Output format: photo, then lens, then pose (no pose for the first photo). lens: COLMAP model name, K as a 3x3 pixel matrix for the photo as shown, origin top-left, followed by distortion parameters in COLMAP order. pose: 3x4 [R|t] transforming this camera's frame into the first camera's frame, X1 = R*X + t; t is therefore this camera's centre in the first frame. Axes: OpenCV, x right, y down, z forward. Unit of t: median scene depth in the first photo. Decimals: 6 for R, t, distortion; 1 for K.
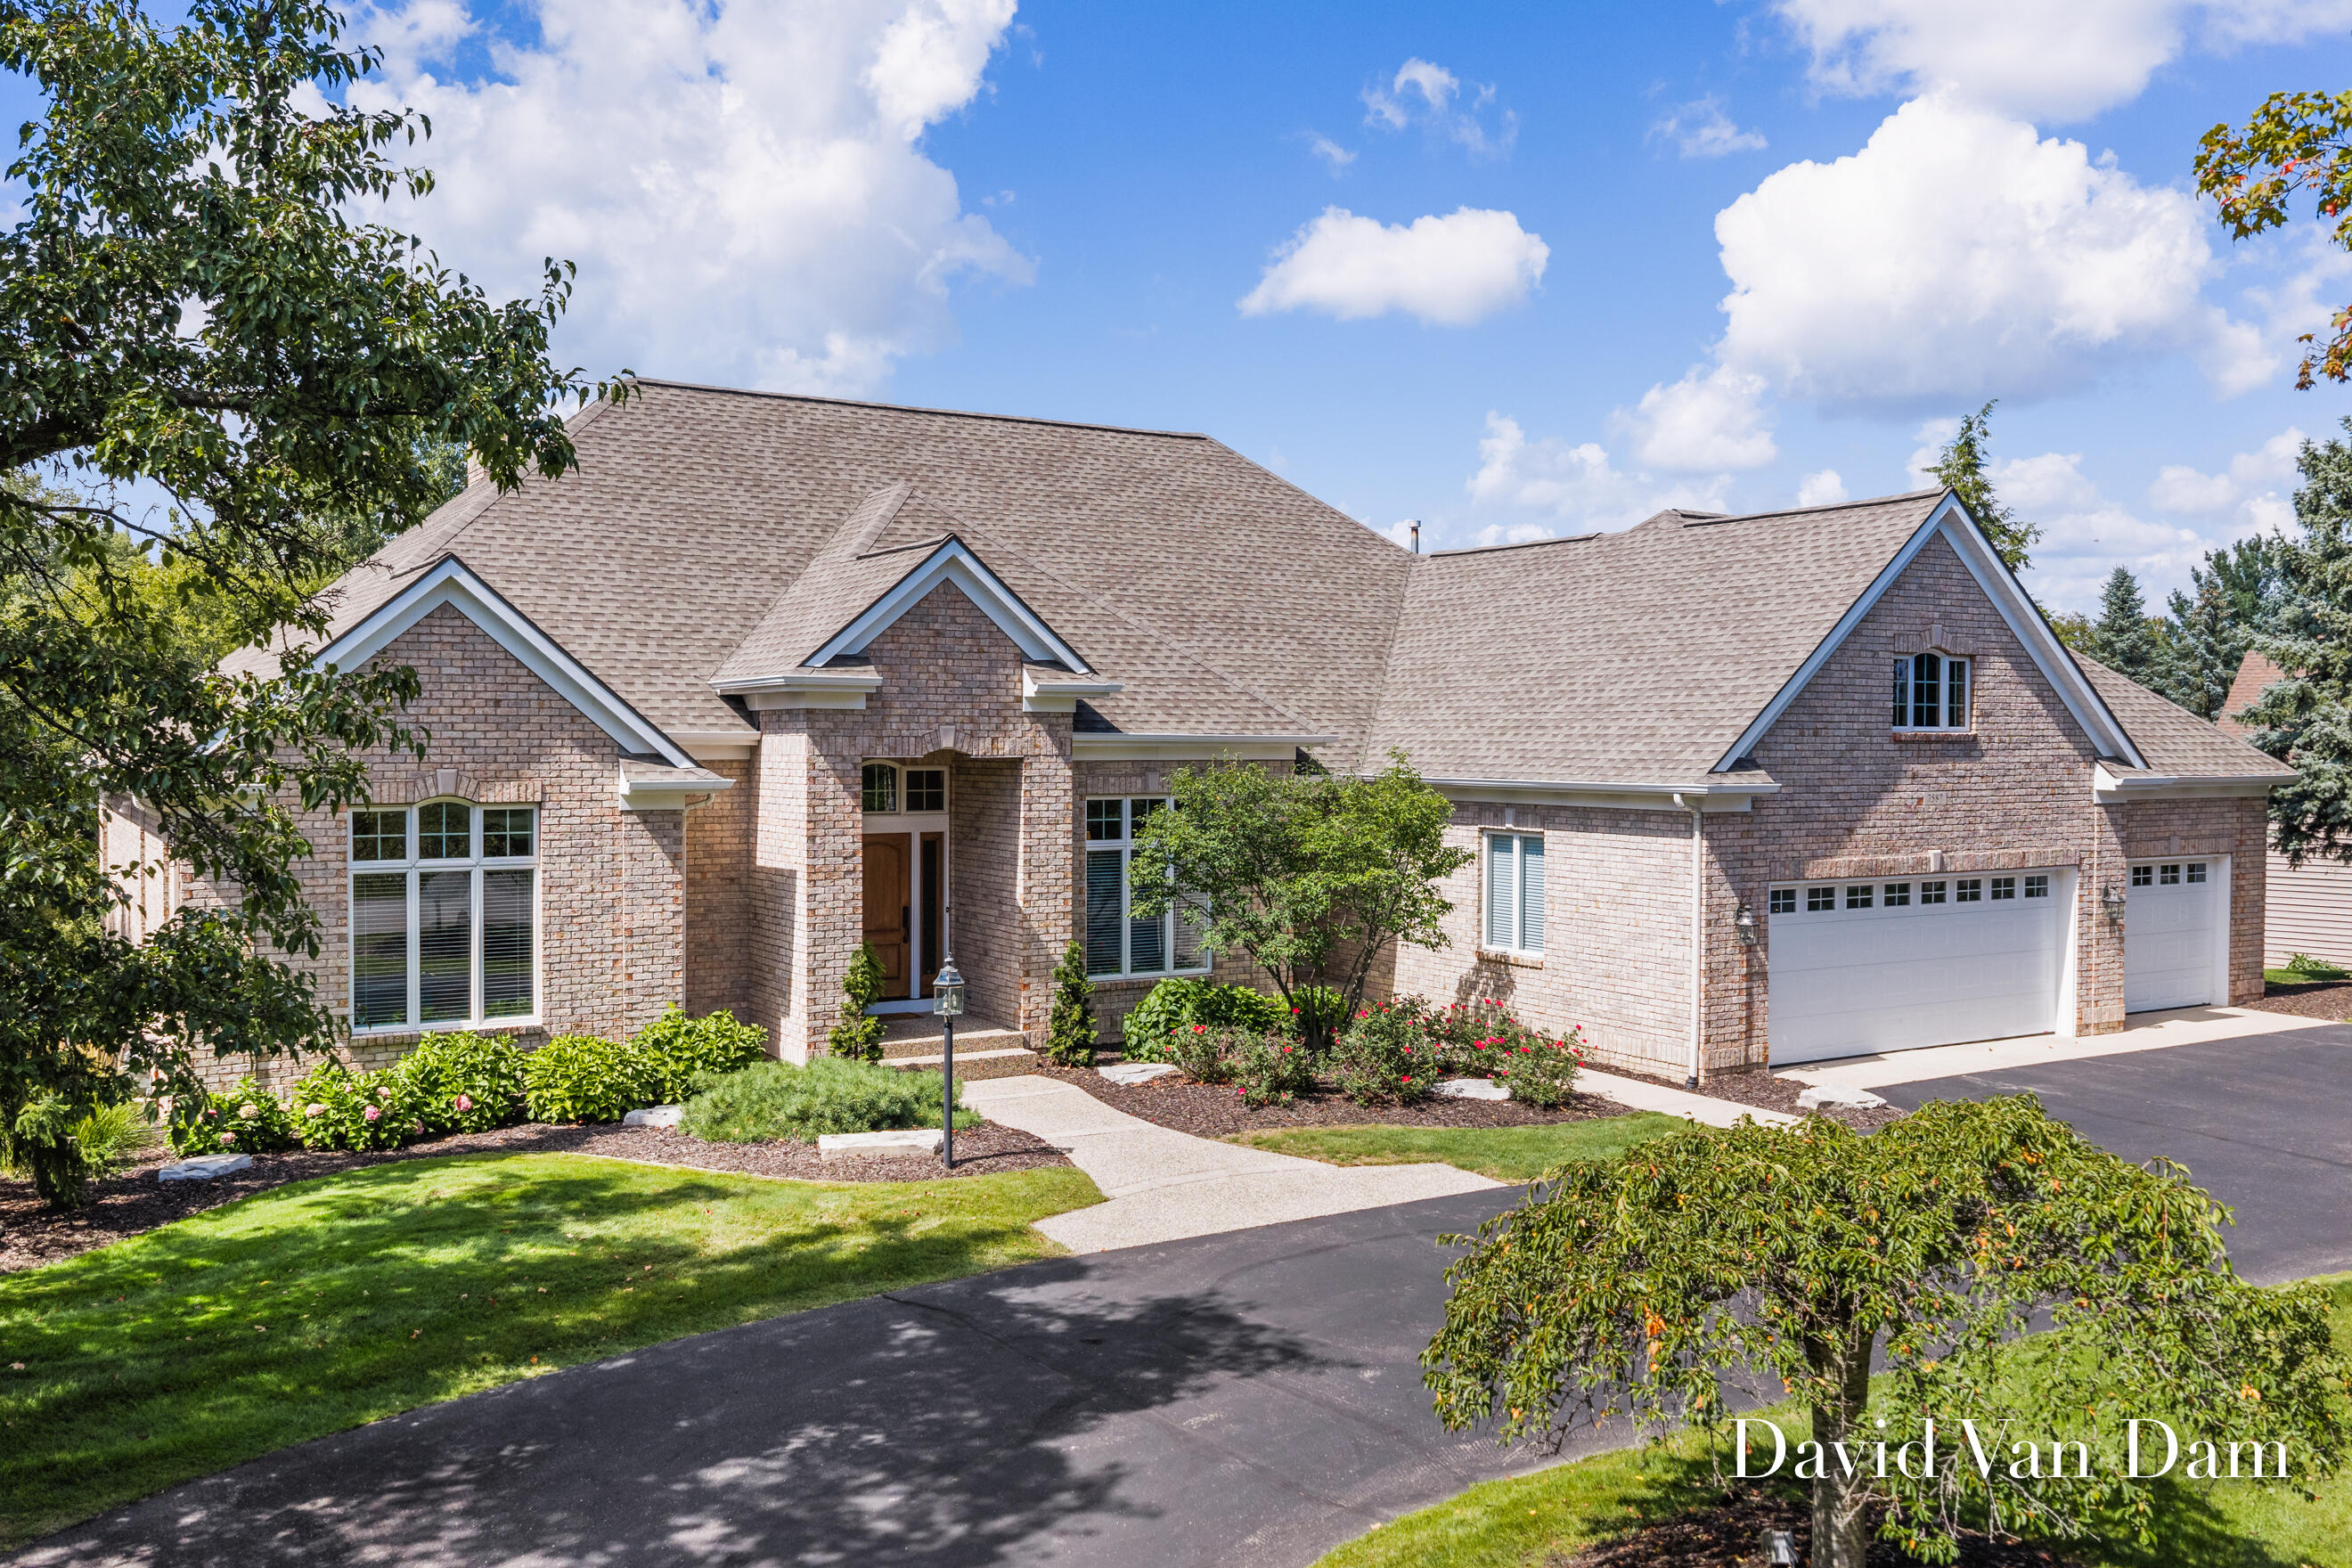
lens RADIAL K [[1937.8, 0, 1176.0], [0, 1937.8, 784.0], [0, 0, 1]] dist [0.027887, -0.075918]
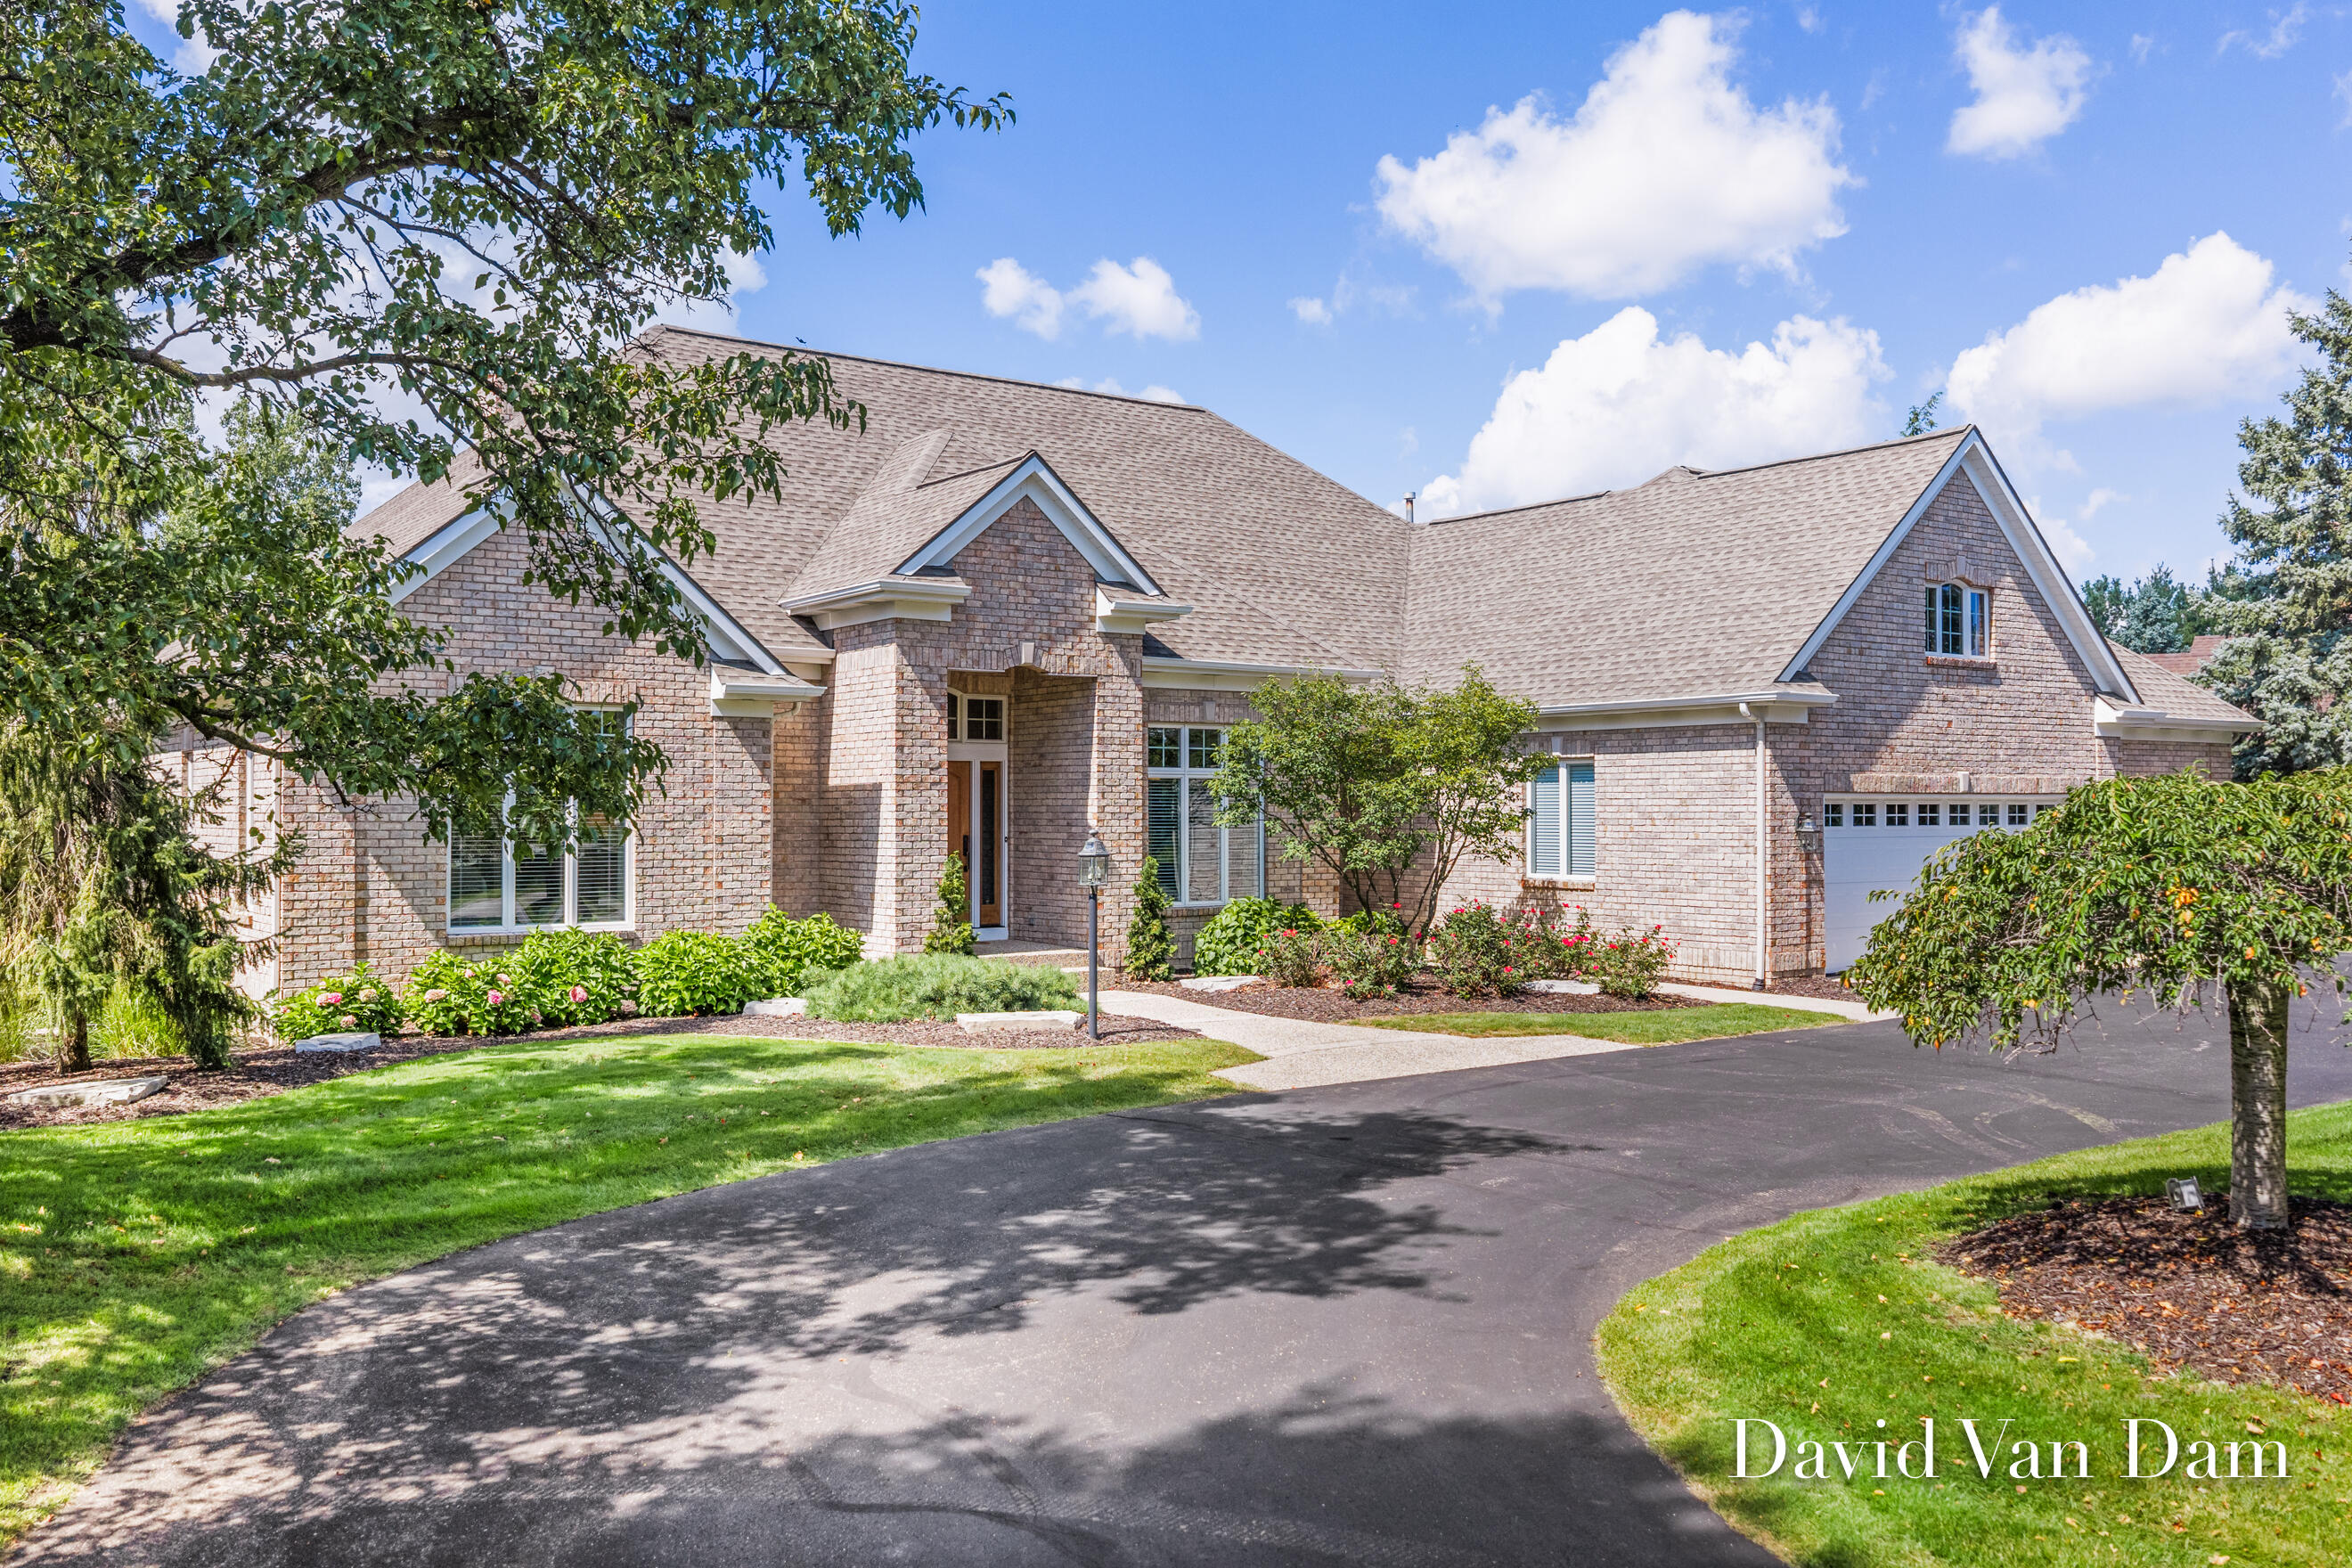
lens RADIAL K [[1925.6, 0, 1176.0], [0, 1925.6, 784.0], [0, 0, 1]] dist [0.026741, -0.073449]
pose [[0.996737, -0.003715, 0.080626, -0.122051], [0.006738, 0.999283, -0.037261, 0.081633], [-0.080430, 0.037683, 0.996048, 0.001635]]
